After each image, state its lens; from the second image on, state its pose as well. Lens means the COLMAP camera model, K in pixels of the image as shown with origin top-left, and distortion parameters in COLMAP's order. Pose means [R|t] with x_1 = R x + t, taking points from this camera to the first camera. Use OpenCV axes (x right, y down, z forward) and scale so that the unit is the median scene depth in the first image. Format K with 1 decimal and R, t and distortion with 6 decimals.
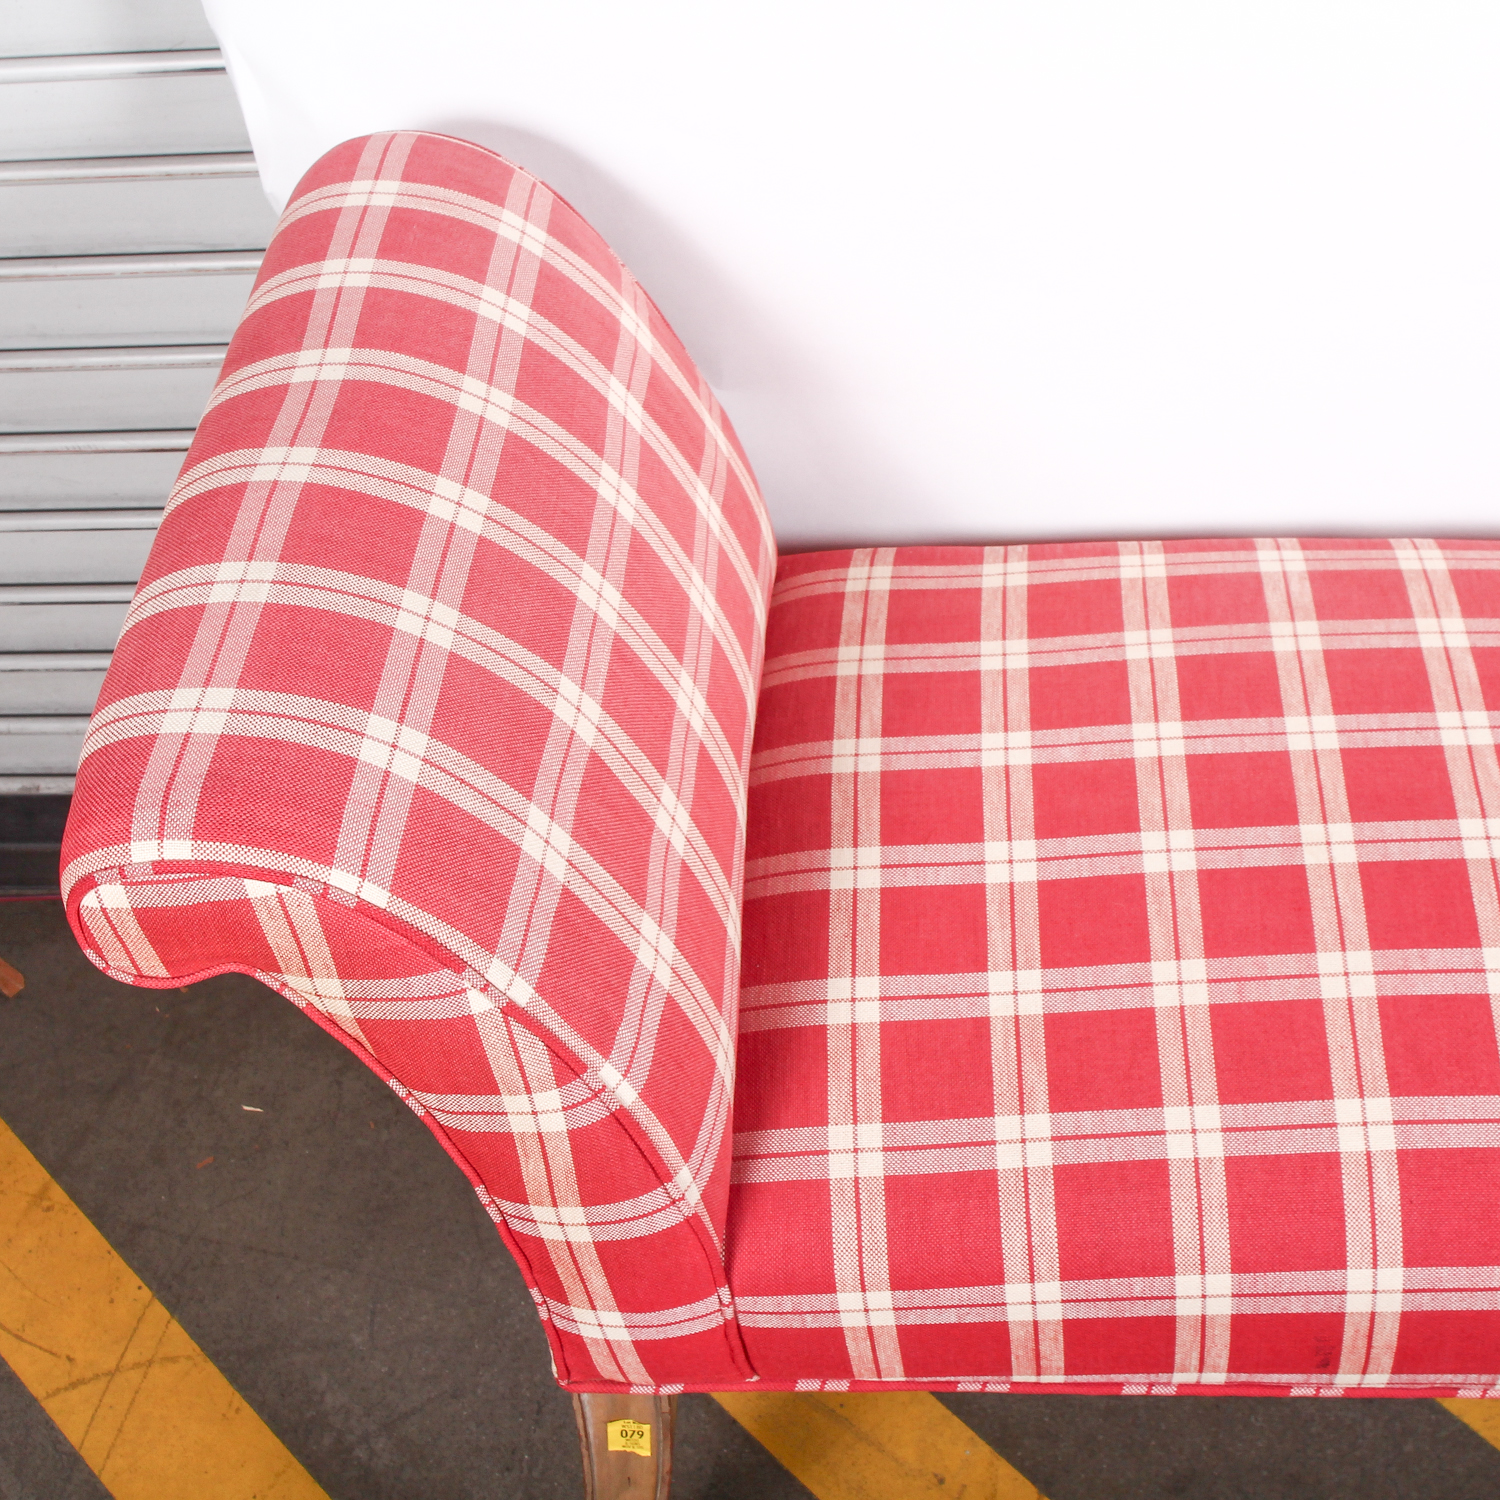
lens RADIAL K [[2513.0, 0, 749.0], [0, 2513.0, 752.4], [0, 0, 1]] dist [-0.079722, 0.000000]
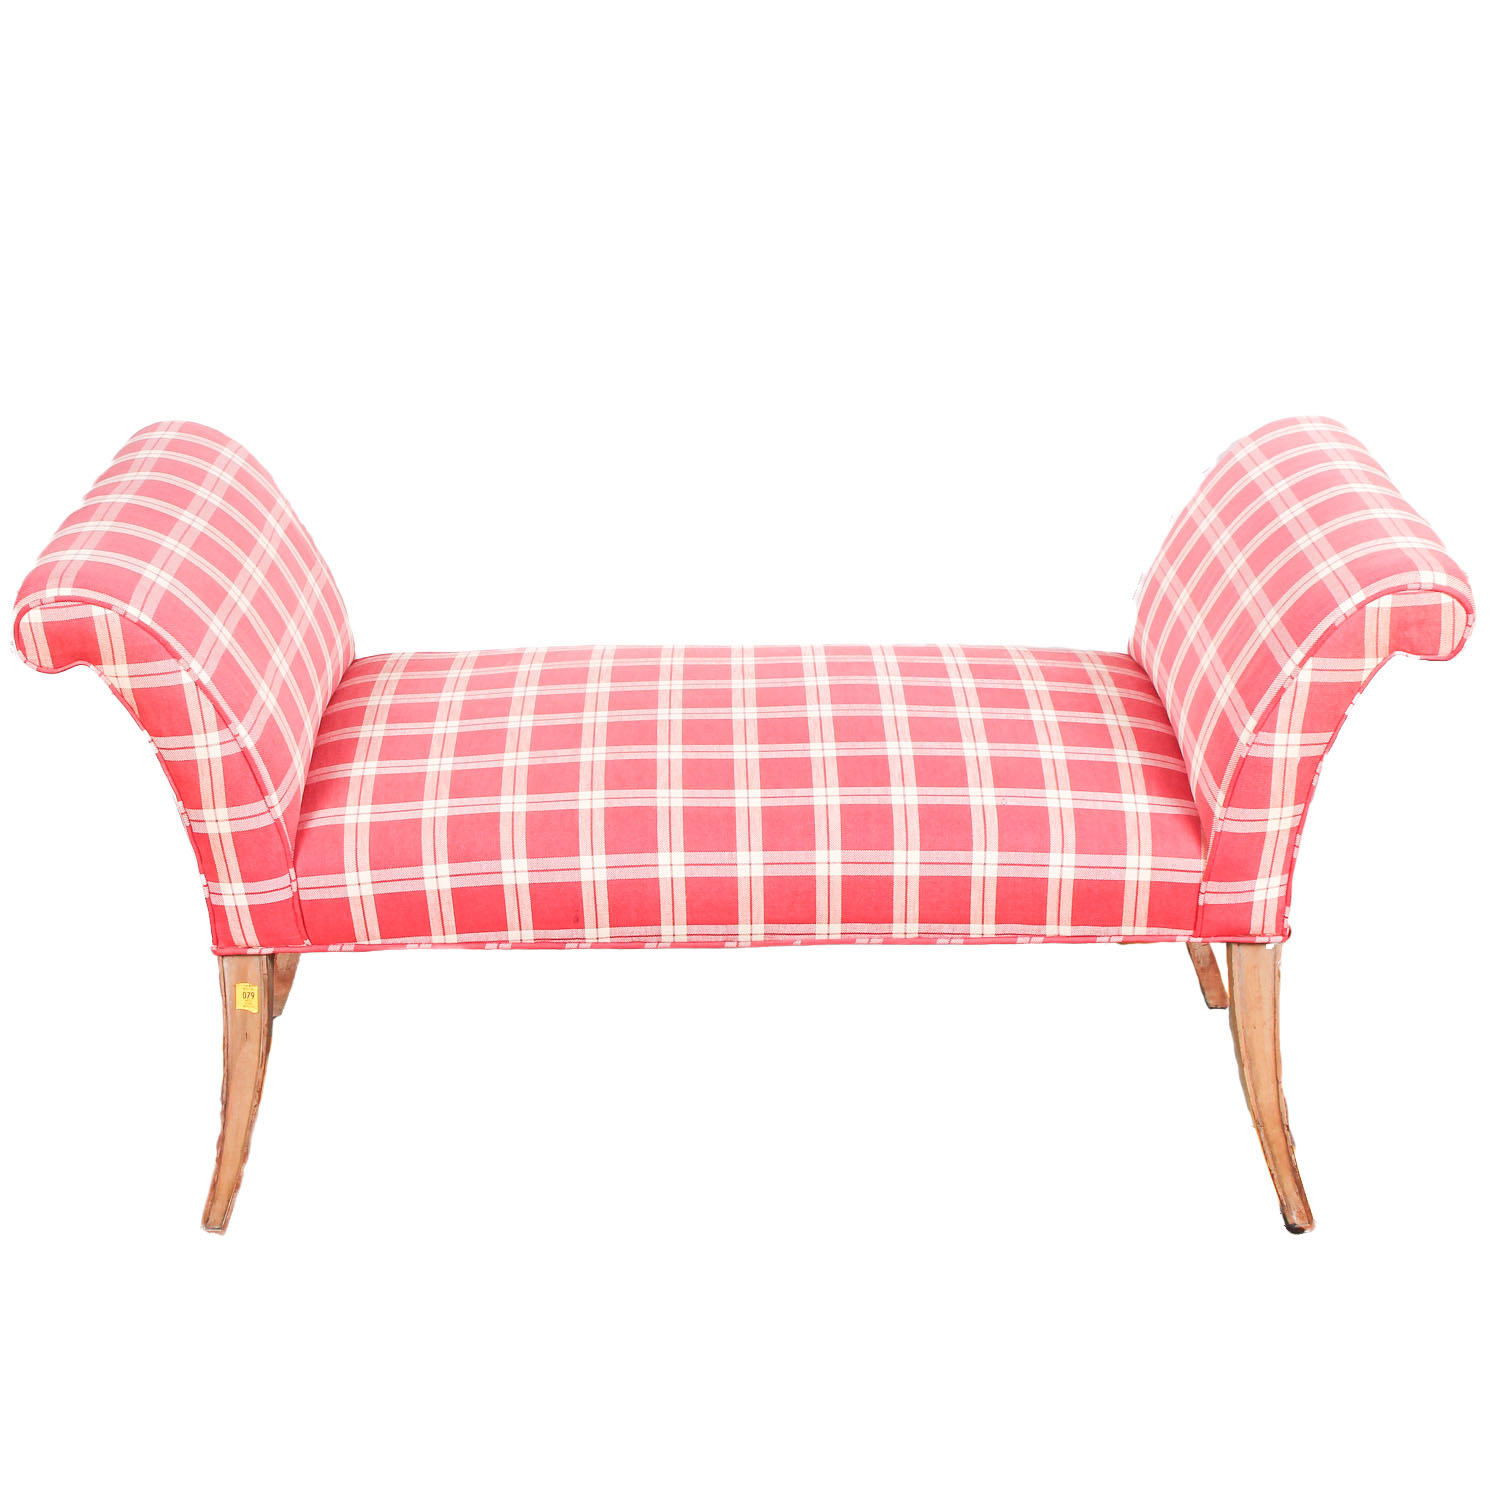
lens RADIAL K [[2513.0, 0, 746.0], [0, 2513.0, 751.2], [0, 0, 1]] dist [-0.079722, 0.000000]
pose [[0.995954, 0.025262, 0.086238, 0.188933], [0.005639, 0.940211, -0.340546, 0.849981], [-0.089684, 0.339654, 0.936265, -1.074012]]
